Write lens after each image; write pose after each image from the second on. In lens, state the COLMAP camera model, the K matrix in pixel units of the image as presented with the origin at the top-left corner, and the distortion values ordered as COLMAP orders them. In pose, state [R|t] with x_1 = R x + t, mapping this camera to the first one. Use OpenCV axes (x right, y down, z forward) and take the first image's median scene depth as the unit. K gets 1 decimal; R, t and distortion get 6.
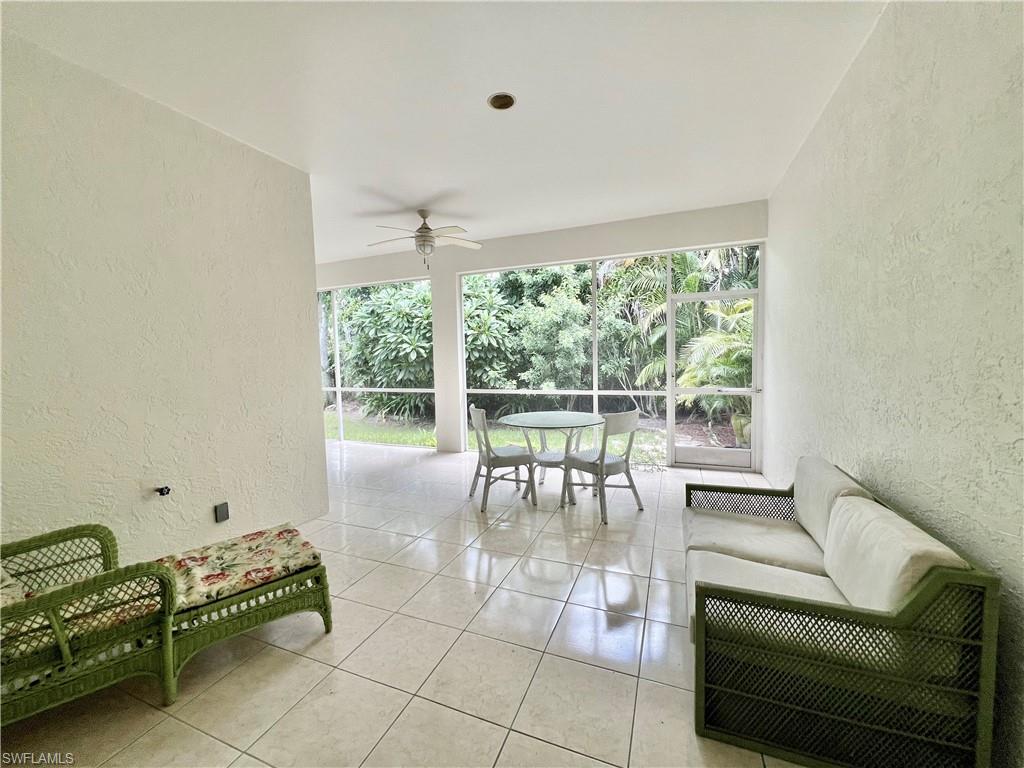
lens RADIAL K [[408.2, 0, 510.2], [0, 408.2, 383.6], [0, 0, 1]] dist [-0.001998, -0.000016]
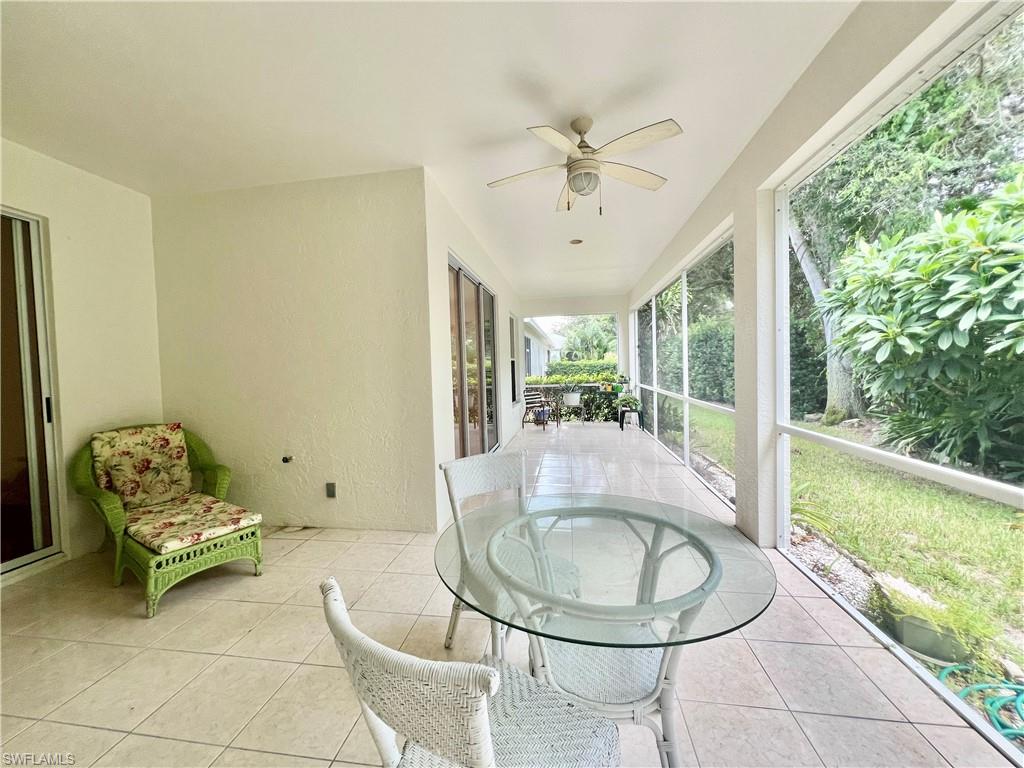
lens RADIAL K [[408.2, 0, 509.0], [0, 408.2, 381.9], [0, 0, 1]] dist [-0.001998, -0.000016]
pose [[0.224908, 0.053439, -0.972914, 0.752473], [-0.046406, 0.997949, 0.044086, -0.116564], [0.973274, 0.035233, 0.226926, 1.531904]]
